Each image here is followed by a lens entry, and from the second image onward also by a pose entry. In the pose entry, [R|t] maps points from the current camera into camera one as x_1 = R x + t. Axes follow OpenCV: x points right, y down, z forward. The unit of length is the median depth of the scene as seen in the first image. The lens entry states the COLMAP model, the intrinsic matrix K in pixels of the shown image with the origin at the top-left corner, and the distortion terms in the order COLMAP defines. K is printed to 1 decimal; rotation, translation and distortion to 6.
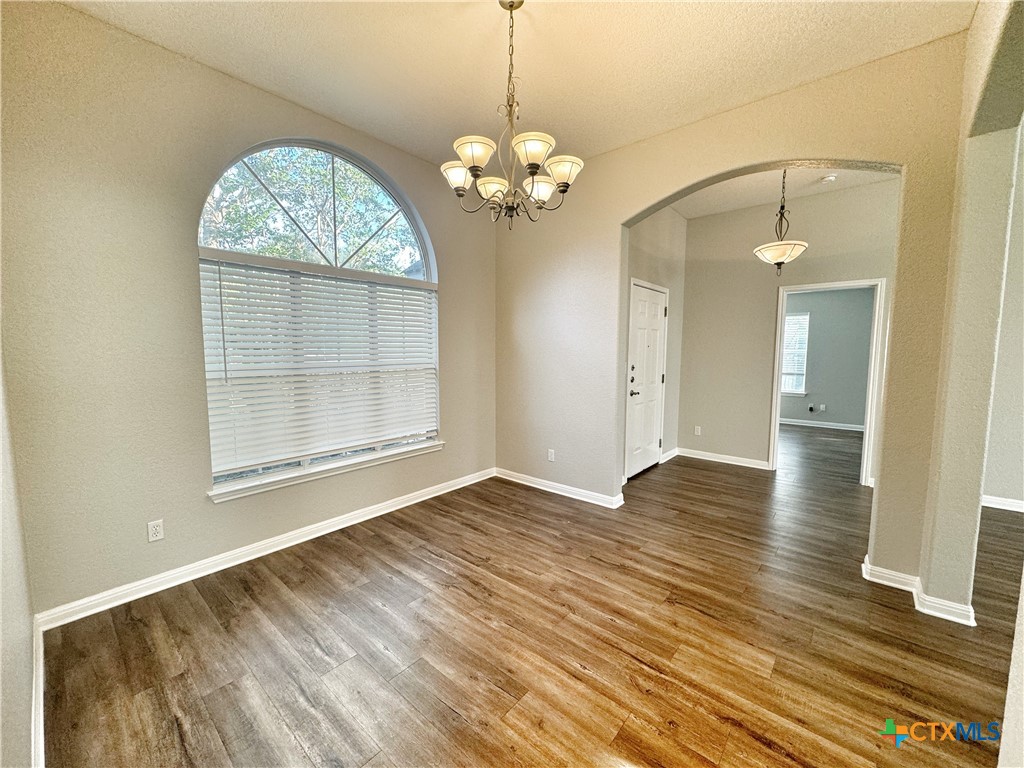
lens RADIAL K [[407.0, 0, 502.0], [0, 407.0, 383.1], [0, 0, 1]] dist [-0.001653, 0.000461]
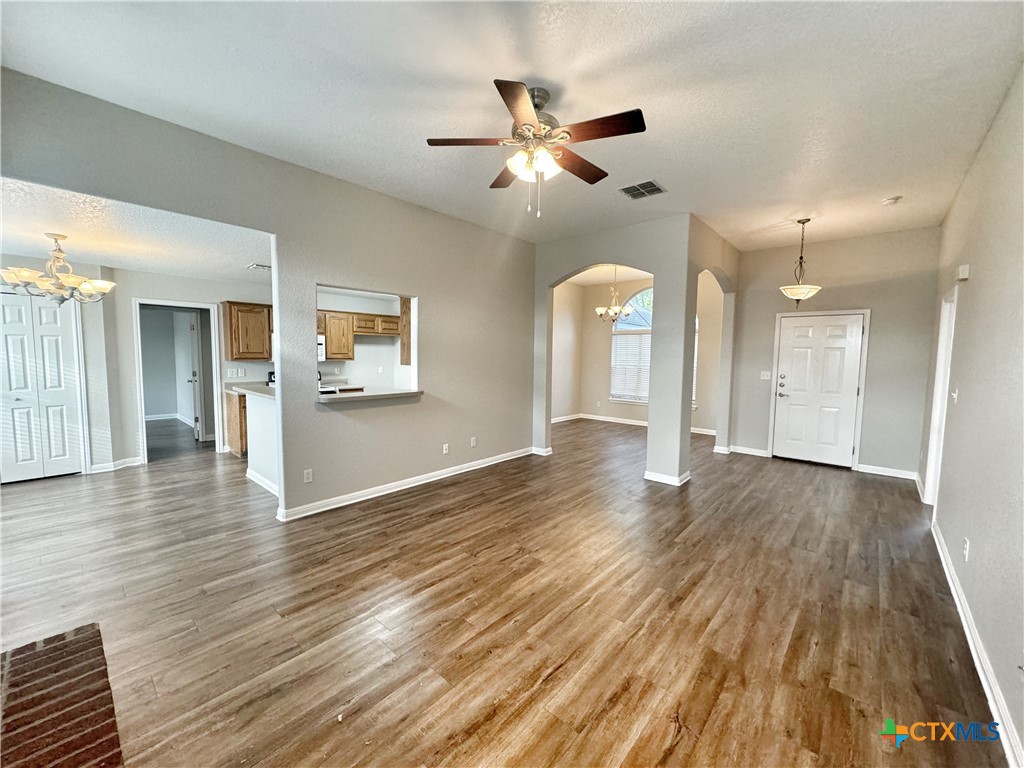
lens RADIAL K [[407.0, 0, 513.4], [0, 407.0, 383.9], [0, 0, 1]] dist [-0.001653, 0.000461]
pose [[-0.005039, 0.074234, -0.997228, 2.088749], [-0.100796, 0.992124, 0.074363, -0.028175], [0.994894, 0.100891, 0.002483, 0.102896]]
